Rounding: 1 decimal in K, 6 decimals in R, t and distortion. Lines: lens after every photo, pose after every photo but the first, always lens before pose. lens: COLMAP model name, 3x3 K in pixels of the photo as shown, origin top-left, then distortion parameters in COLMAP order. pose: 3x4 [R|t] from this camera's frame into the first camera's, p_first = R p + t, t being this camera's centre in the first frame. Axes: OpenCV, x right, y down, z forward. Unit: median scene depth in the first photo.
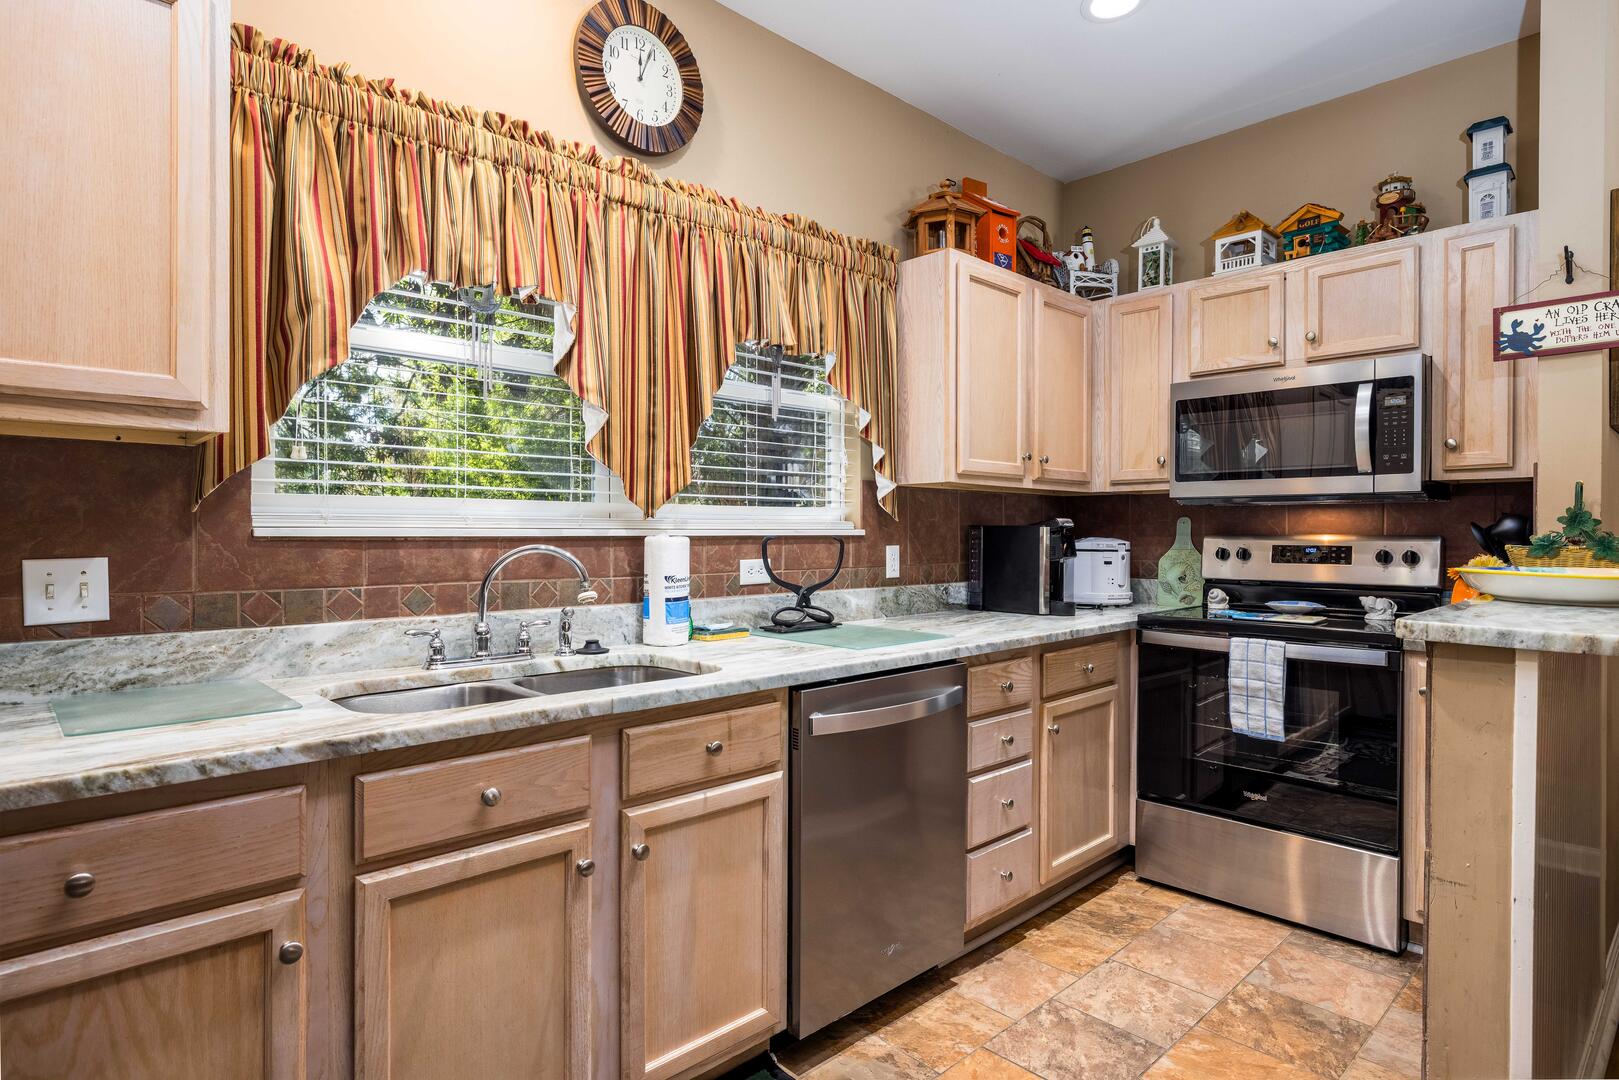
lens RADIAL K [[881.8, 0, 809.5], [0, 881.8, 540.0], [0, 0, 1]] dist [0.000420, -0.001139]
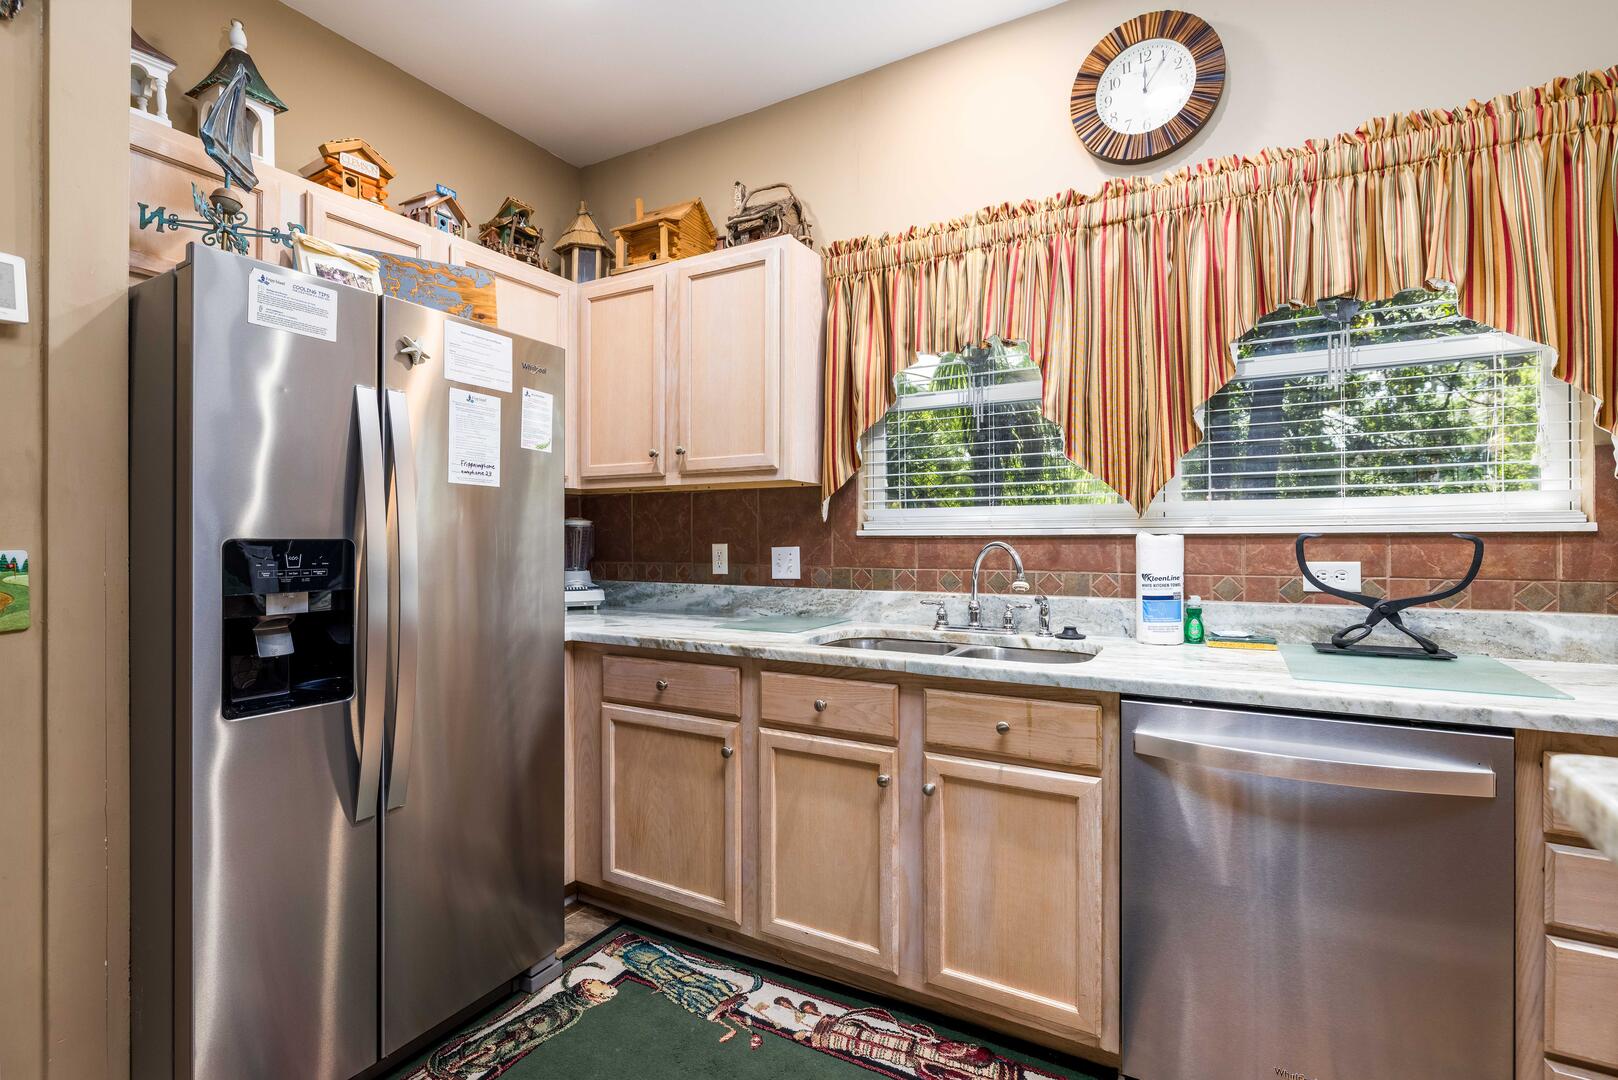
lens RADIAL K [[763.4, 0, 809.0], [0, 763.4, 540.0], [0, 0, 1]] dist [-0.010597, 0.000335]
pose [[0.267782, 0.002398, -0.963476, 0.666147], [-0.001980, 0.999996, 0.001939, 0.001481], [0.963477, 0.001389, 0.267786, 0.460958]]
